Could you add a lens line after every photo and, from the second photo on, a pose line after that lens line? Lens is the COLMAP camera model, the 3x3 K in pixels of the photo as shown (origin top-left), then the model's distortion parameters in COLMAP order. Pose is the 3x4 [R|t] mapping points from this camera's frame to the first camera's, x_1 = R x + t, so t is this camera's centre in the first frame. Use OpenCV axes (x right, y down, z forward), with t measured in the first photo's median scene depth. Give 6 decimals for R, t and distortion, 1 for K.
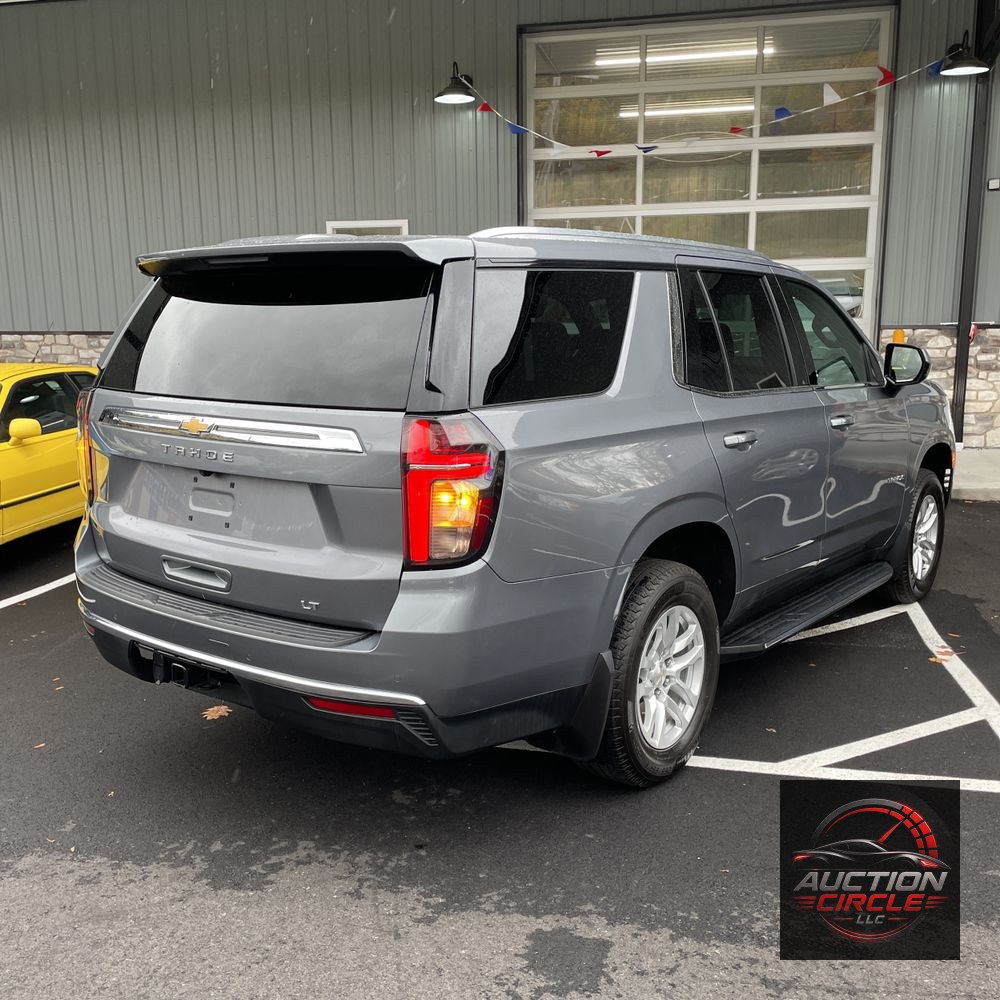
lens RADIAL K [[1012.3, 0, 483.9], [0, 1012.3, 483.2], [0, 0, 1]] dist [0.123888, -0.216813]
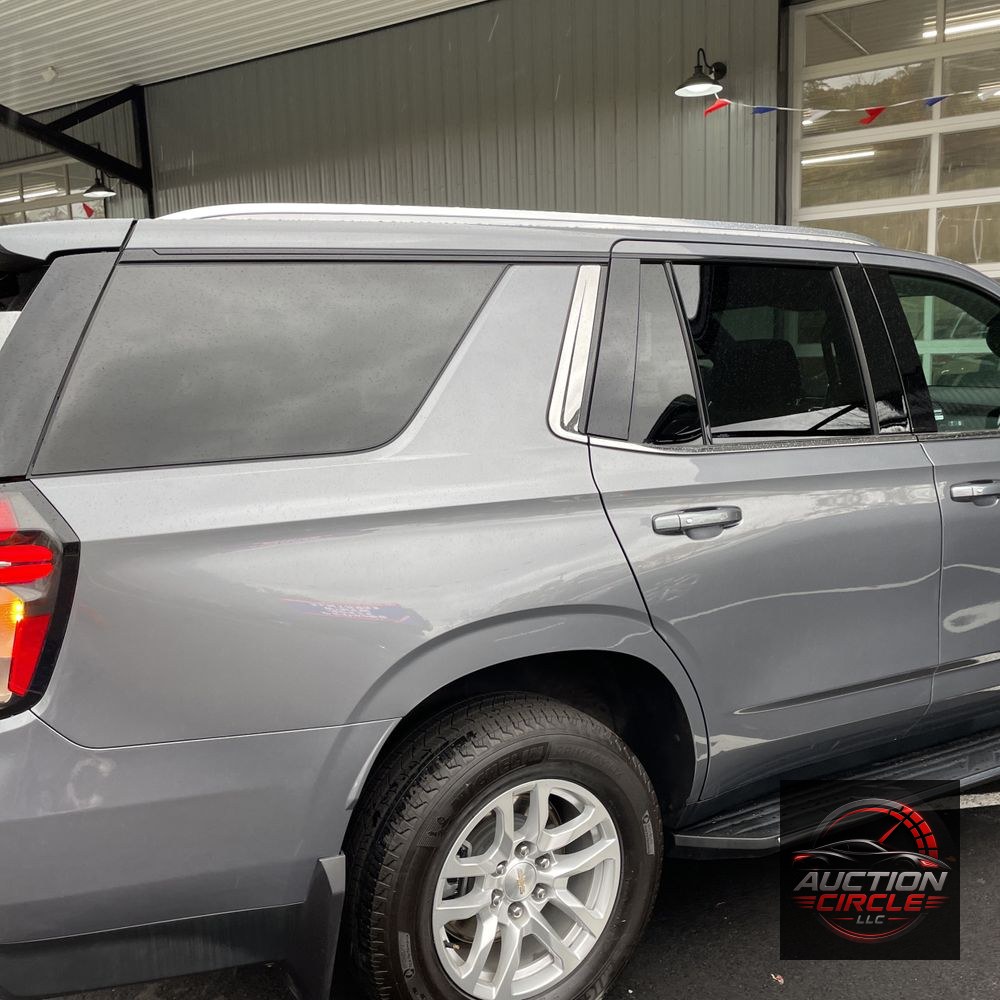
lens RADIAL K [[1012.3, 0, 483.9], [0, 1012.3, 483.2], [0, 0, 1]] dist [0.123888, -0.216813]
pose [[0.930822, 0.032525, -0.364024, 0.369454], [-0.041470, 0.998999, -0.016780, -0.051757], [0.363113, 0.030715, 0.931239, 0.366896]]
